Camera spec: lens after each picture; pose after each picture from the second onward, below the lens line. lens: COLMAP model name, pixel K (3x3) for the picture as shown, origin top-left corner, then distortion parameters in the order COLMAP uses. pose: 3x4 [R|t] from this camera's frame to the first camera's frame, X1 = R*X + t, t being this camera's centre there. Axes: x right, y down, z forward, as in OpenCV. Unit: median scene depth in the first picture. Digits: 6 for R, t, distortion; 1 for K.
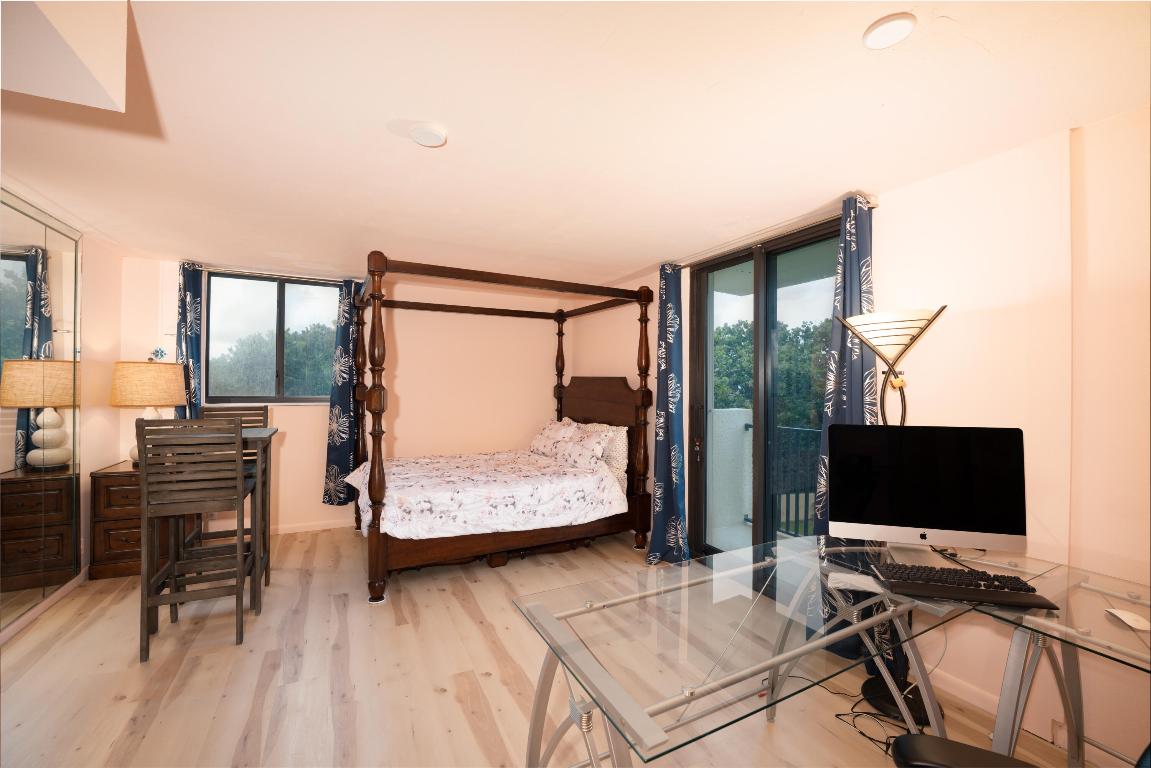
lens RADIAL K [[457.5, 0, 575.5], [0, 457.5, 384.0], [0, 0, 1]] dist [-0.042799, 0.006345]
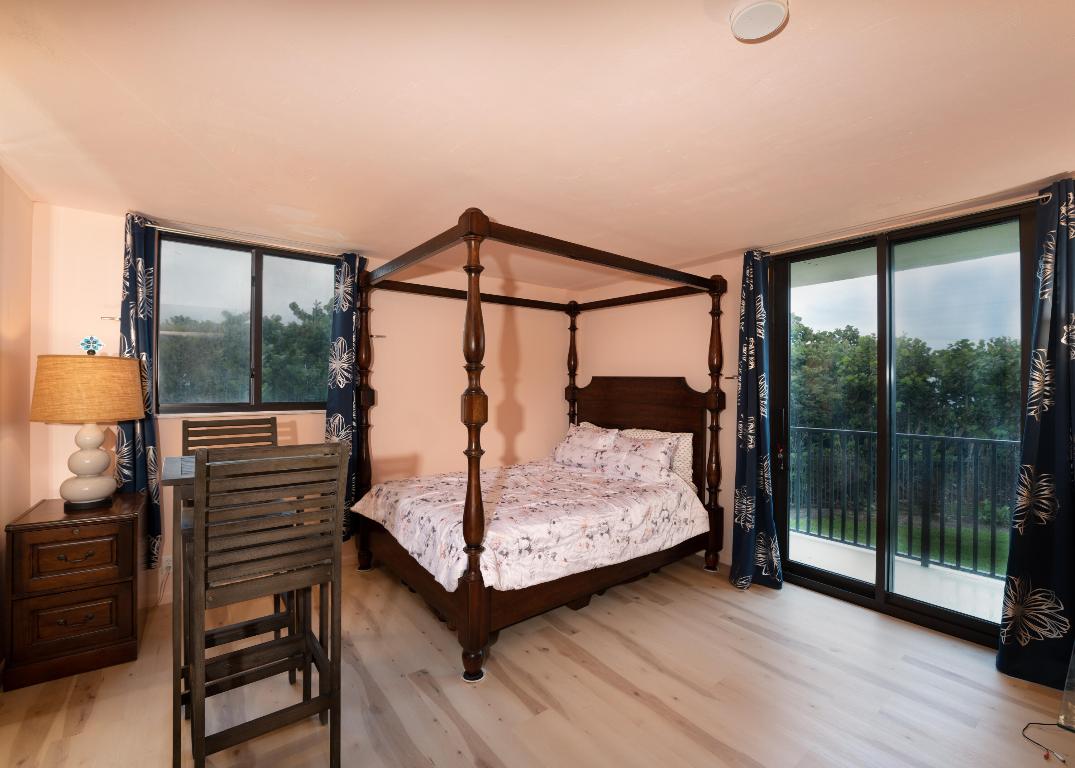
lens RADIAL K [[458.9, 0, 537.5], [0, 458.9, 384.0], [0, 0, 1]] dist [-0.030113, 0.000283]
pose [[0.986289, -0.003998, 0.164980, -0.427816], [0.003856, 0.999992, 0.001181, -0.005054], [-0.164984, -0.000528, 0.986296, 0.224765]]
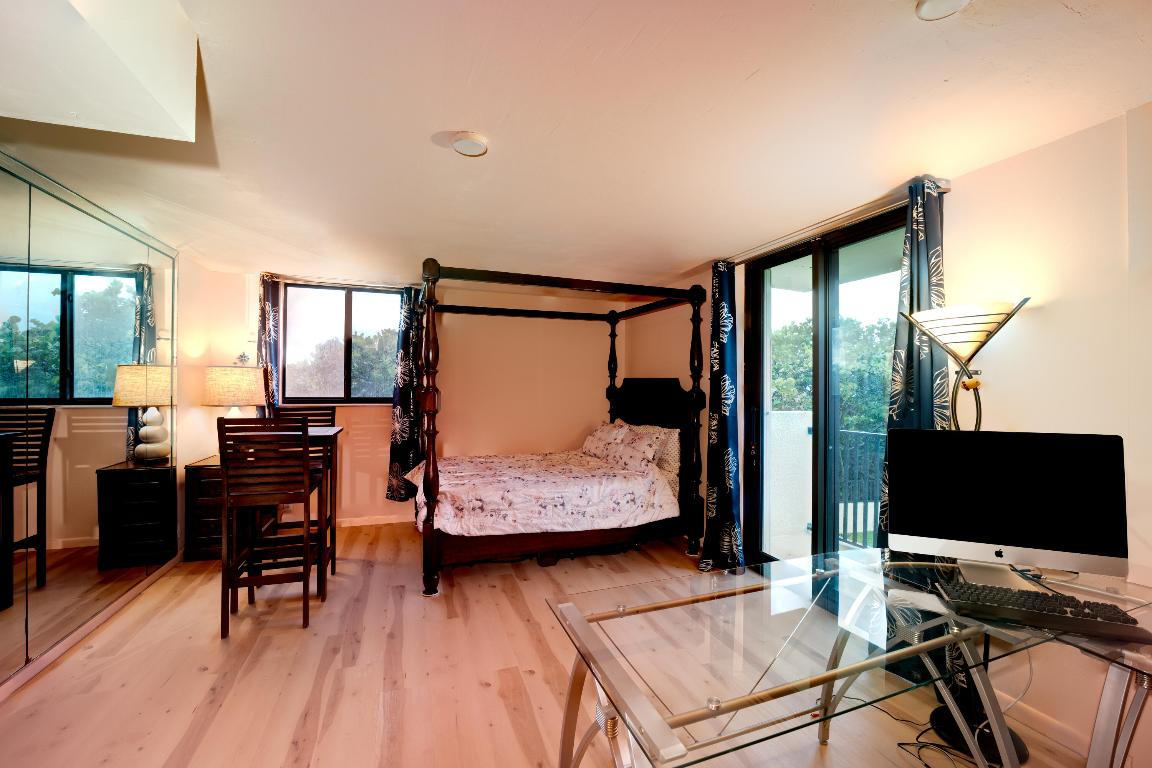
lens RADIAL K [[457.9, 0, 576.0], [0, 457.9, 384.0], [0, 0, 1]] dist [-0.042799, 0.006345]
pose [[0.991839, -0.001625, -0.127486, 0.024080], [0.001207, 0.999994, -0.003358, -0.000006], [0.127491, 0.003177, 0.991835, 0.002557]]
